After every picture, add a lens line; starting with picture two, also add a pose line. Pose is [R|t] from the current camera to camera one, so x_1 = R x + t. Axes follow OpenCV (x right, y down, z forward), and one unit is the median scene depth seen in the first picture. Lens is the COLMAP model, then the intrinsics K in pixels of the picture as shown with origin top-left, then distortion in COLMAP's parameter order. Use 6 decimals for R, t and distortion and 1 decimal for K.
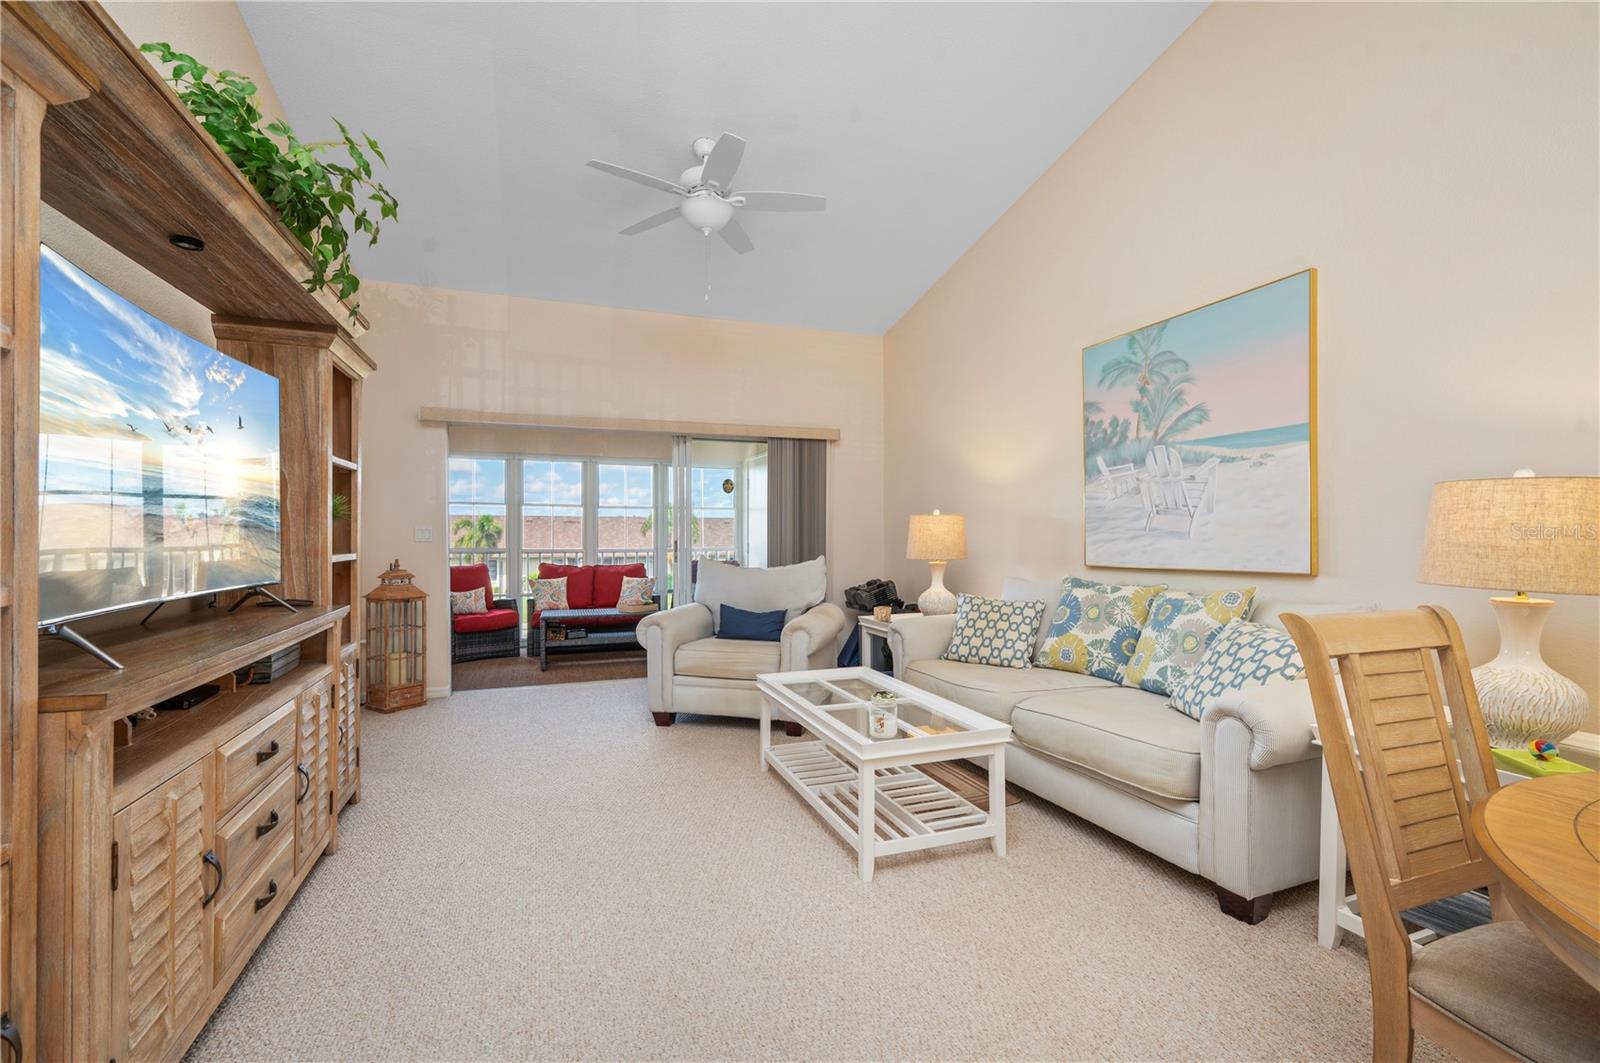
lens RADIAL K [[684.5, 0, 797.7], [0, 684.5, 544.3], [0, 0, 1]] dist [0.000566, -0.000052]
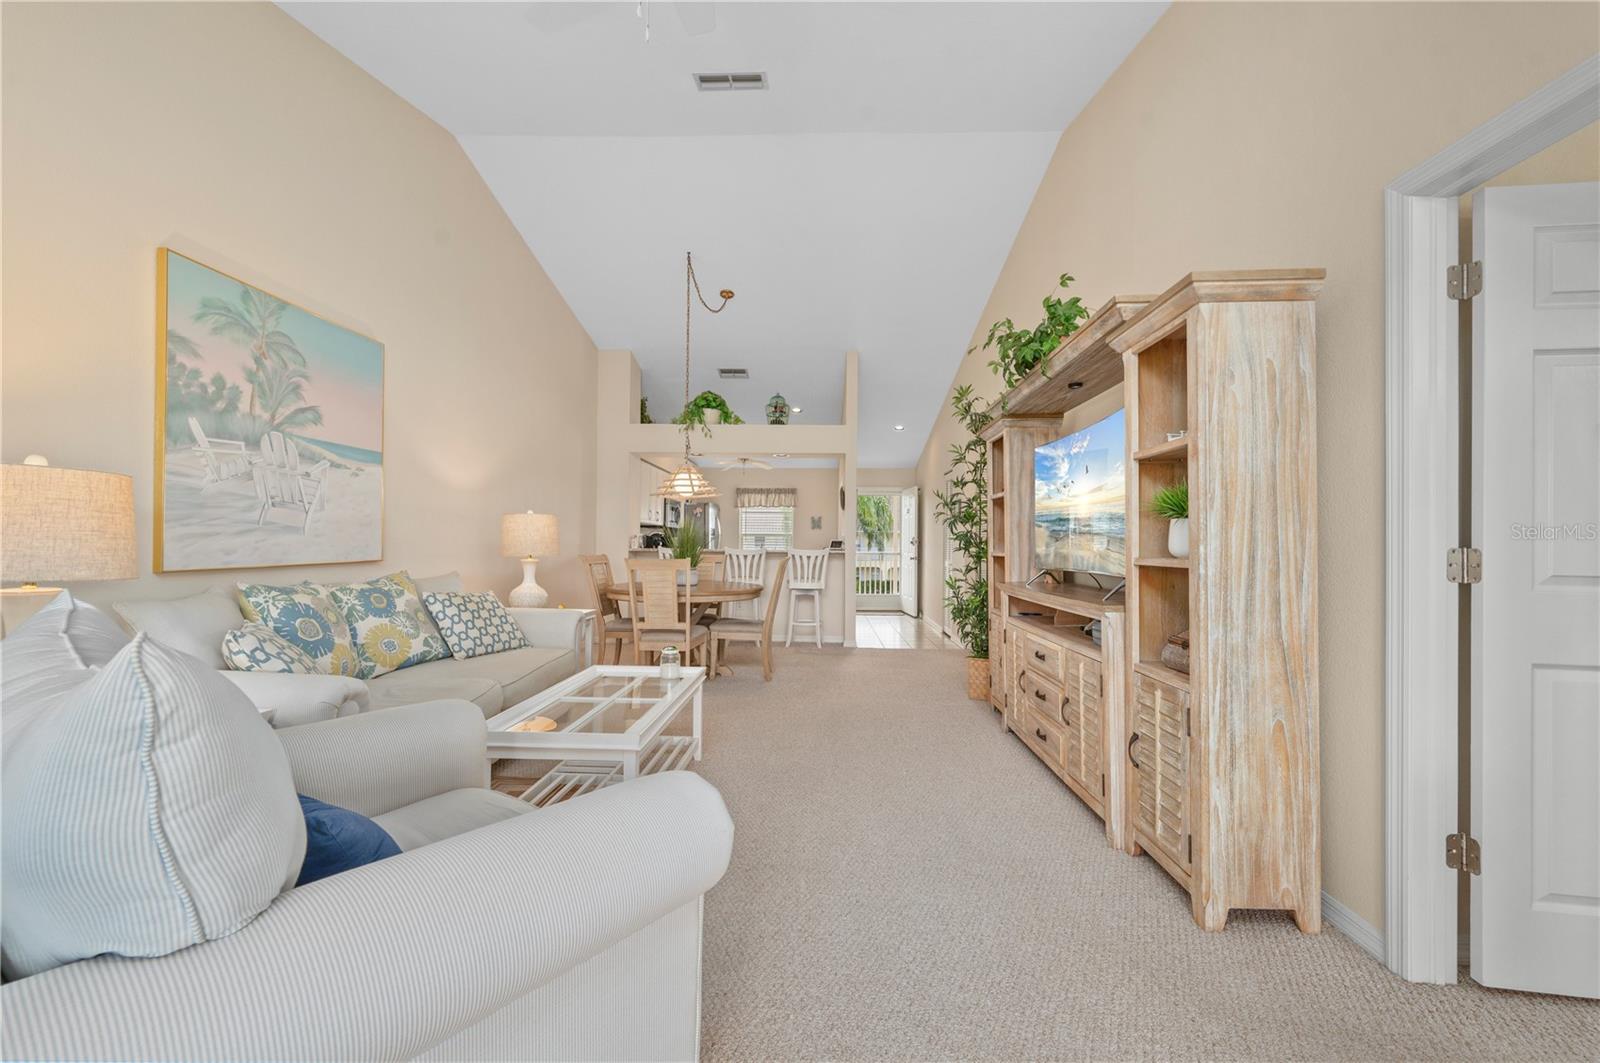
lens RADIAL K [[647.5, 0, 800.5], [0, 647.5, 539.1], [0, 0, 1]] dist [-0.001896, -0.000449]
pose [[-0.922099, -0.008347, 0.386864, -0.421266], [-0.006642, 0.999961, 0.005745, -0.009592], [-0.386897, 0.002728, -0.922119, 1.412597]]
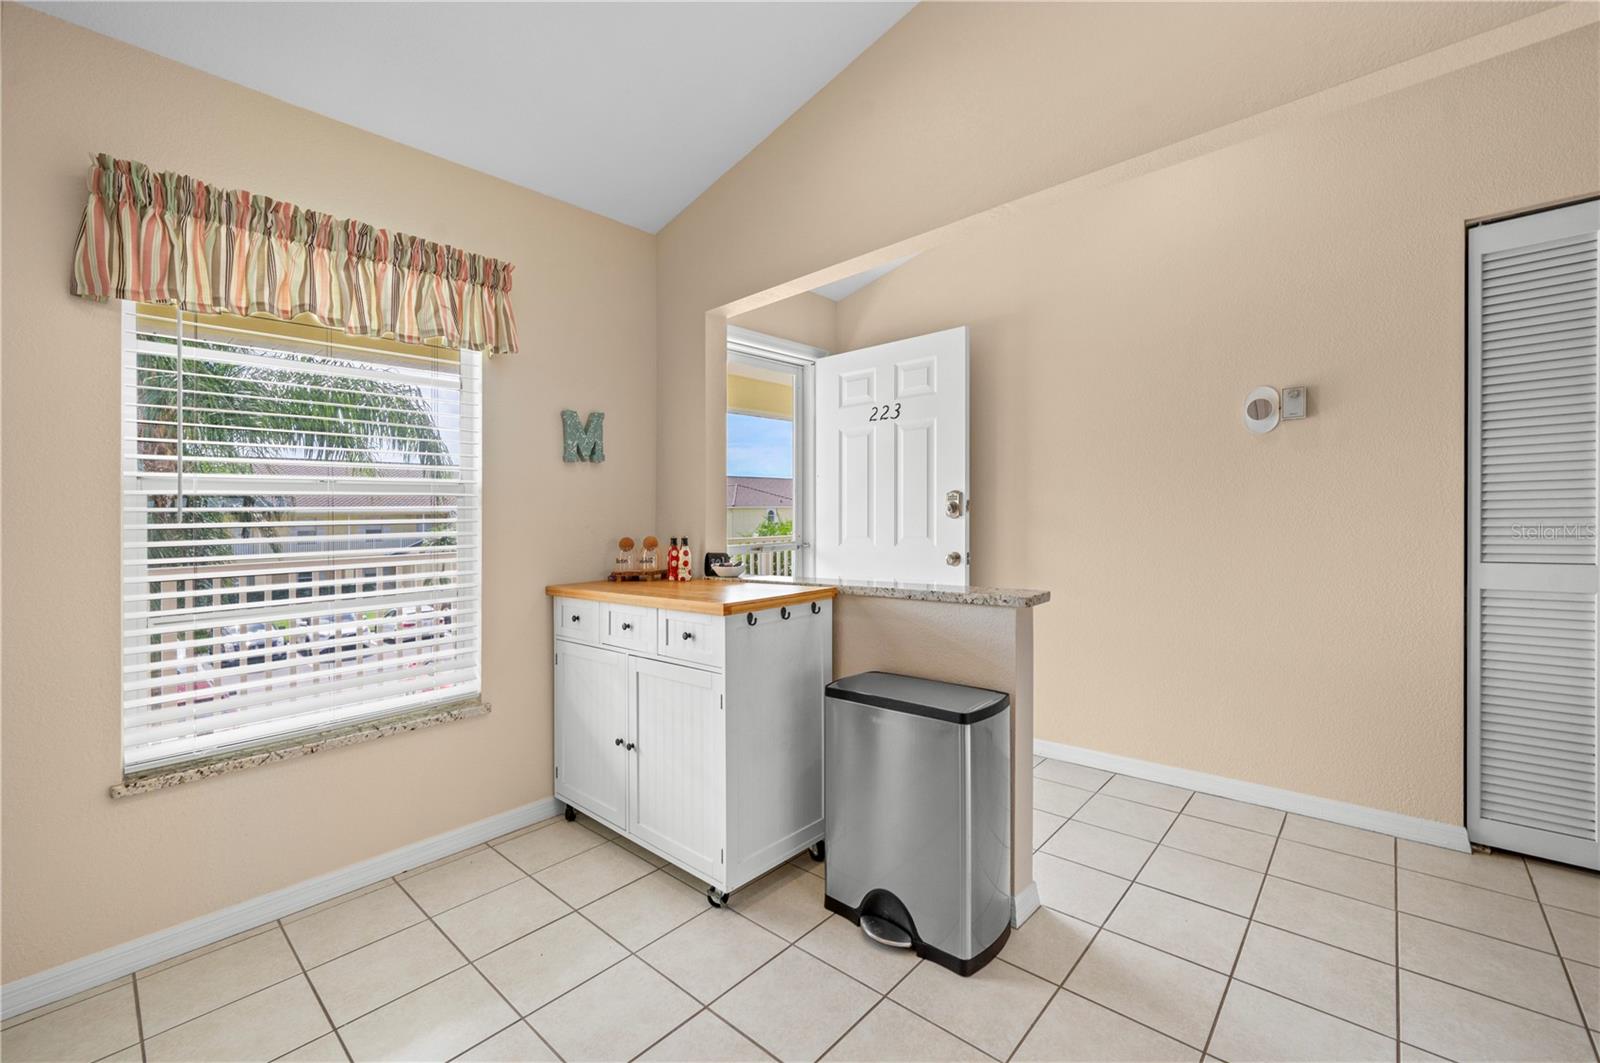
lens RADIAL K [[656.9, 0, 788.9], [0, 656.9, 522.4], [0, 0, 1]] dist [0.000631, 0.000136]
pose [[-0.894850, 0.020442, -0.445898, 0.800751], [0.016521, 0.999783, 0.012679, 0.021534], [0.446060, 0.003979, -0.894994, -0.633094]]
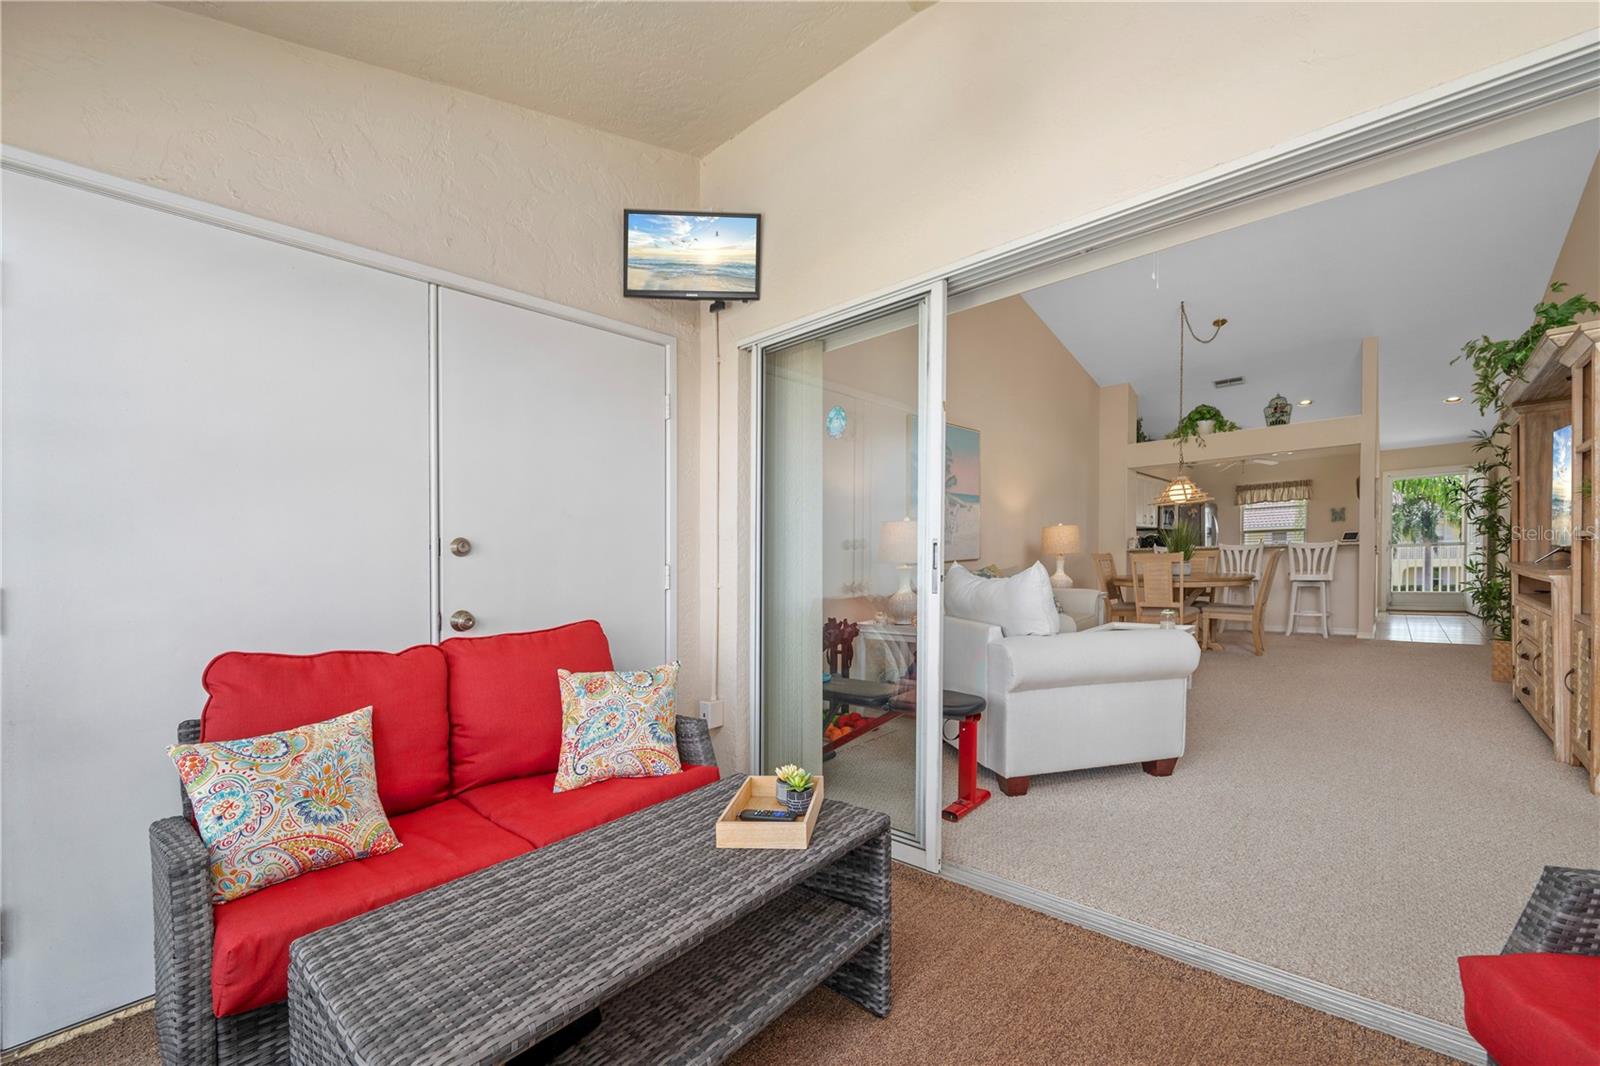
lens RADIAL K [[652.8, 0, 821.8], [0, 652.8, 595.2], [0, 0, 1]] dist [0.001445, 0.000000]
pose [[-0.476320, -0.039150, 0.878400, -0.750511], [0.041673, 0.996880, 0.067029, -0.003885], [-0.878284, 0.068533, -0.473202, 1.919240]]
